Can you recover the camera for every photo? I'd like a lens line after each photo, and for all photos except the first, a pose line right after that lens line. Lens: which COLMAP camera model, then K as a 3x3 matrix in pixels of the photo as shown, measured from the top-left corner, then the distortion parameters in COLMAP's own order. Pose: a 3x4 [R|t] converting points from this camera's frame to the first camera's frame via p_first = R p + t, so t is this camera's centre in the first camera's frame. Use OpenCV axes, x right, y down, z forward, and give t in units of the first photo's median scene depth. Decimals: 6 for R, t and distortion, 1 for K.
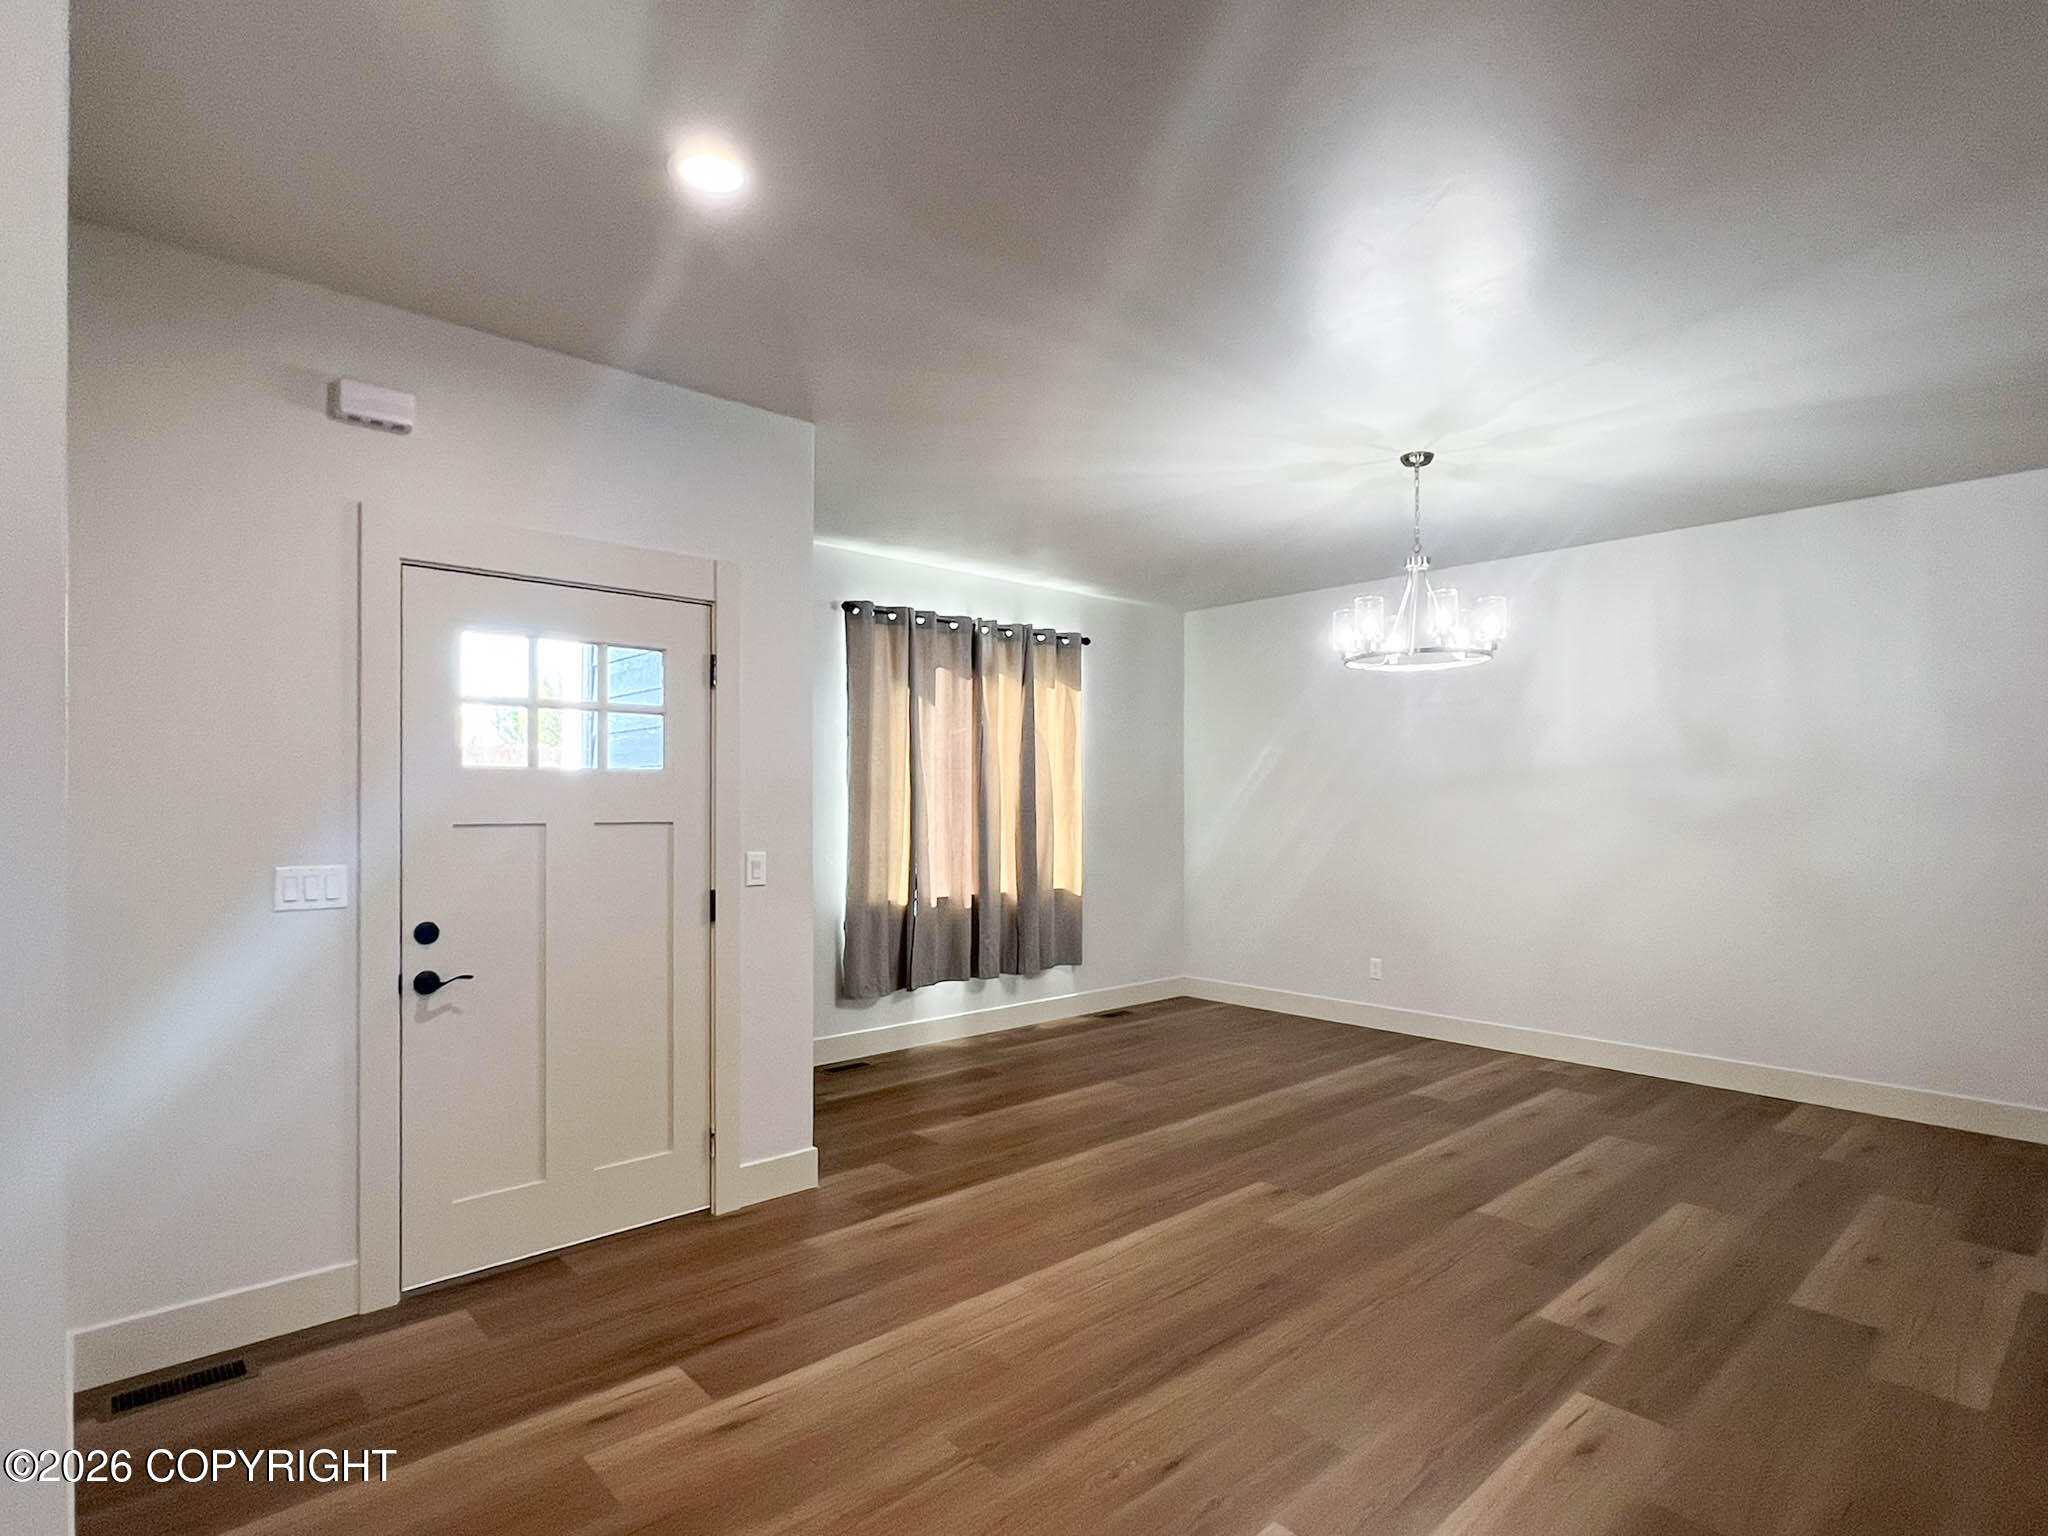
lens RADIAL K [[1048.2, 0, 1026.5], [0, 1048.2, 785.4], [0, 0, 1]] dist [0.004923, 0.003513]
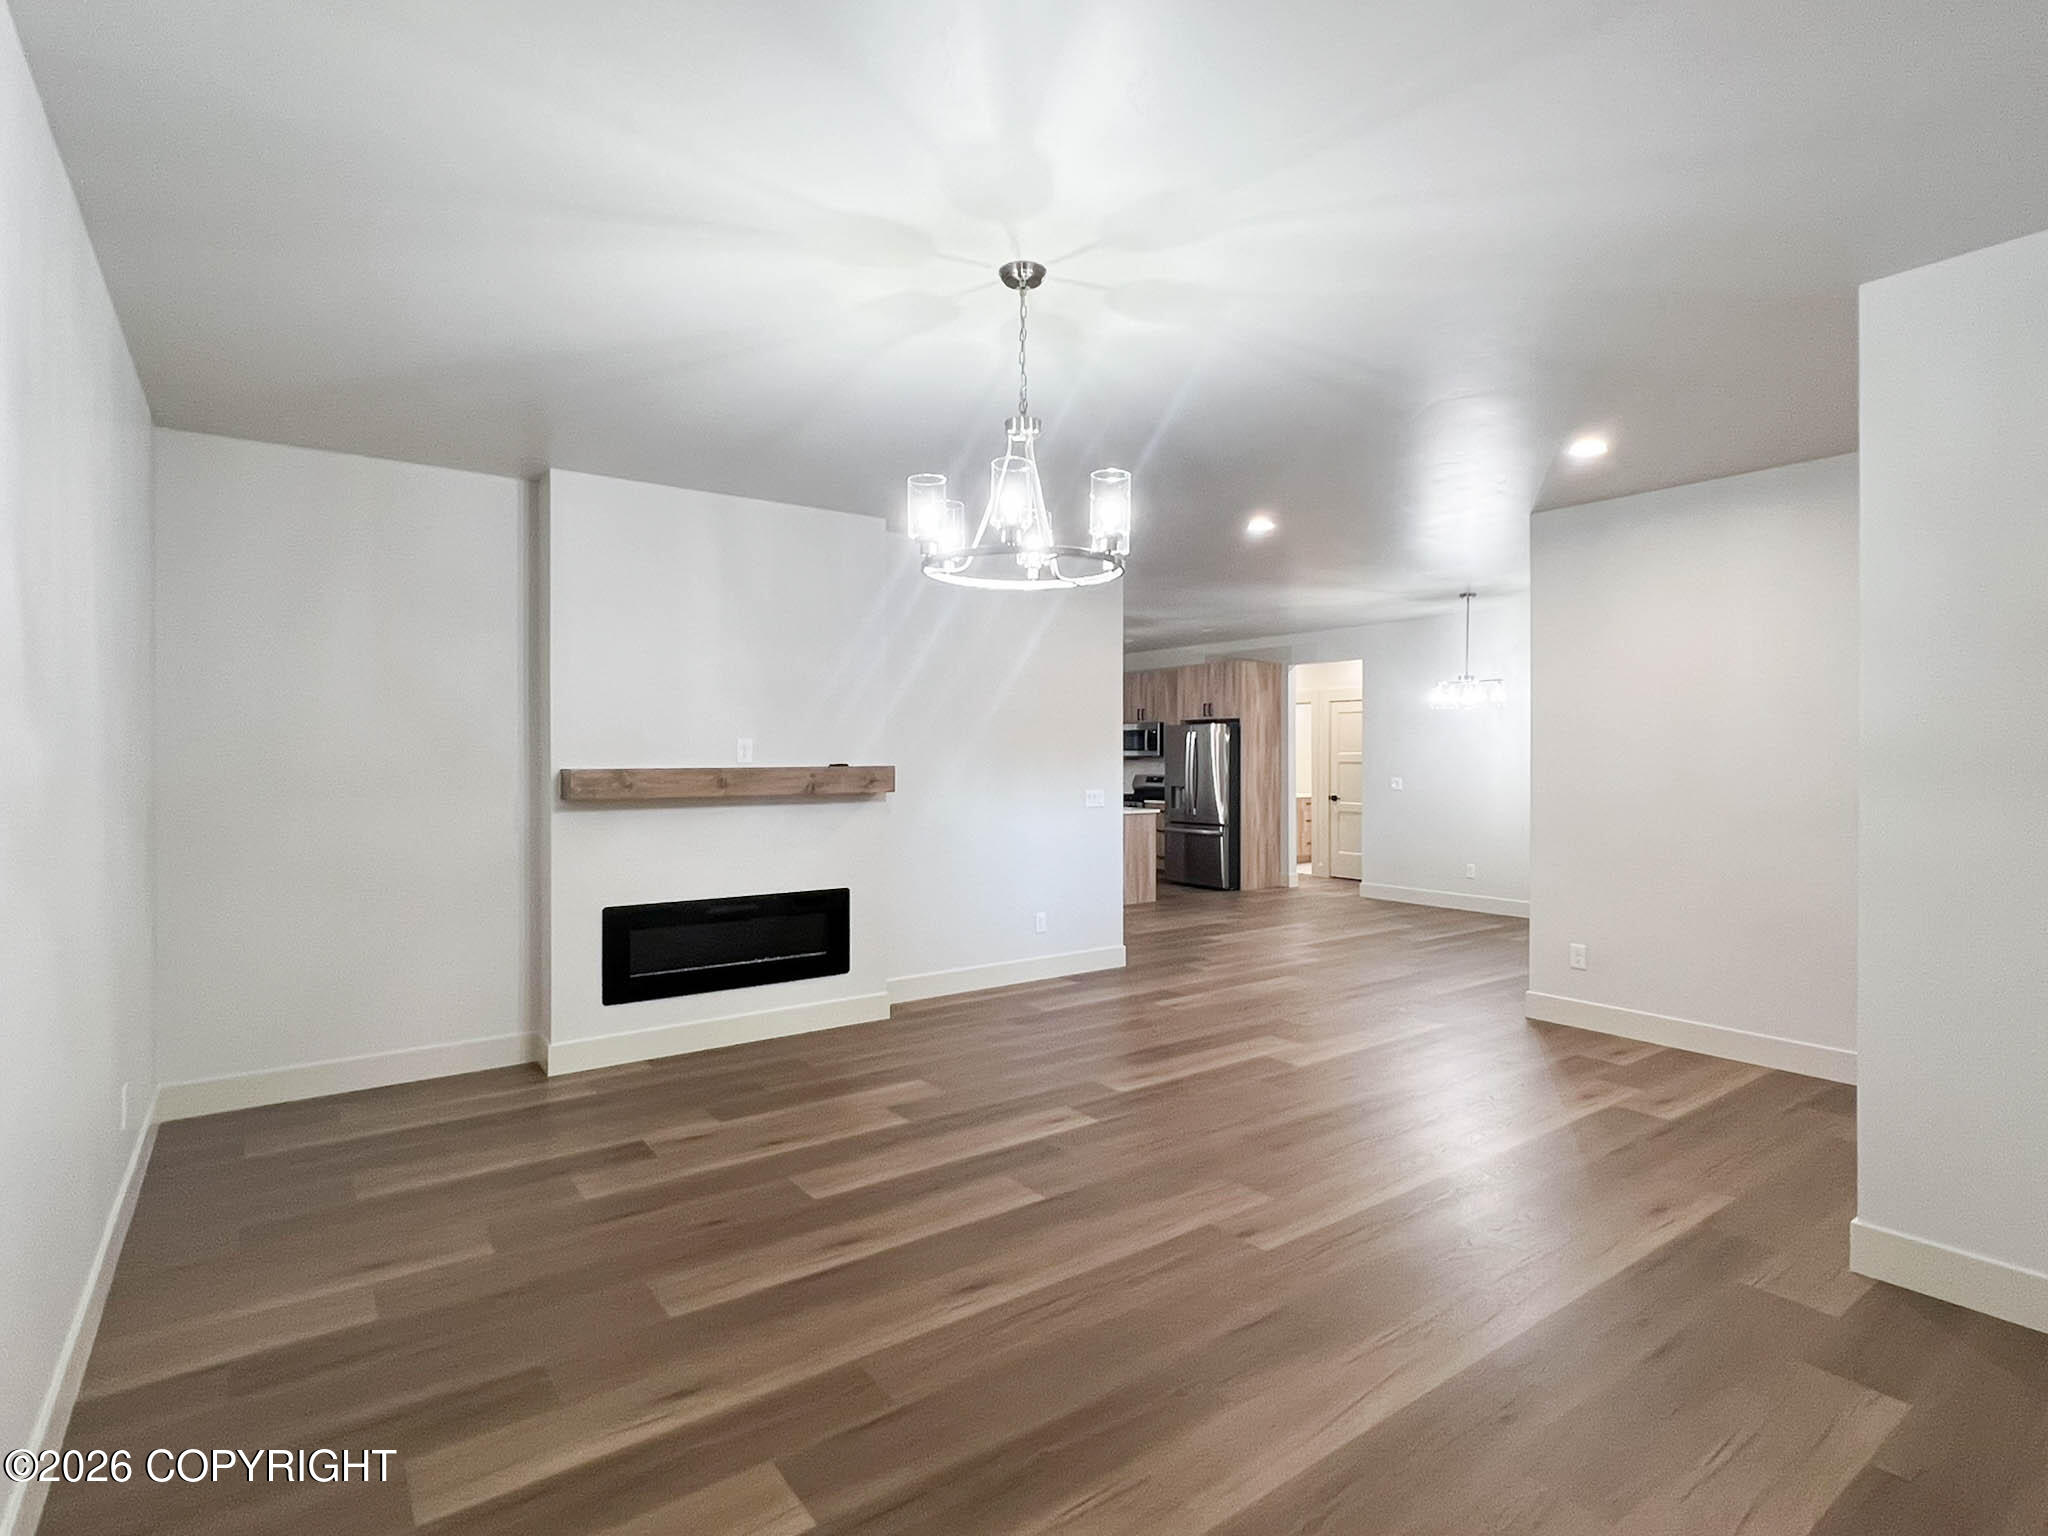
lens RADIAL K [[1048.2, 0, 1023.9], [0, 1048.2, 766.8], [0, 0, 1]] dist [0.004923, 0.003513]
pose [[-0.994265, -0.001315, 0.106937, 0.294325], [-0.001337, 0.999999, -0.000139, 0.011046], [-0.106936, -0.000282, -0.994266, 1.667464]]
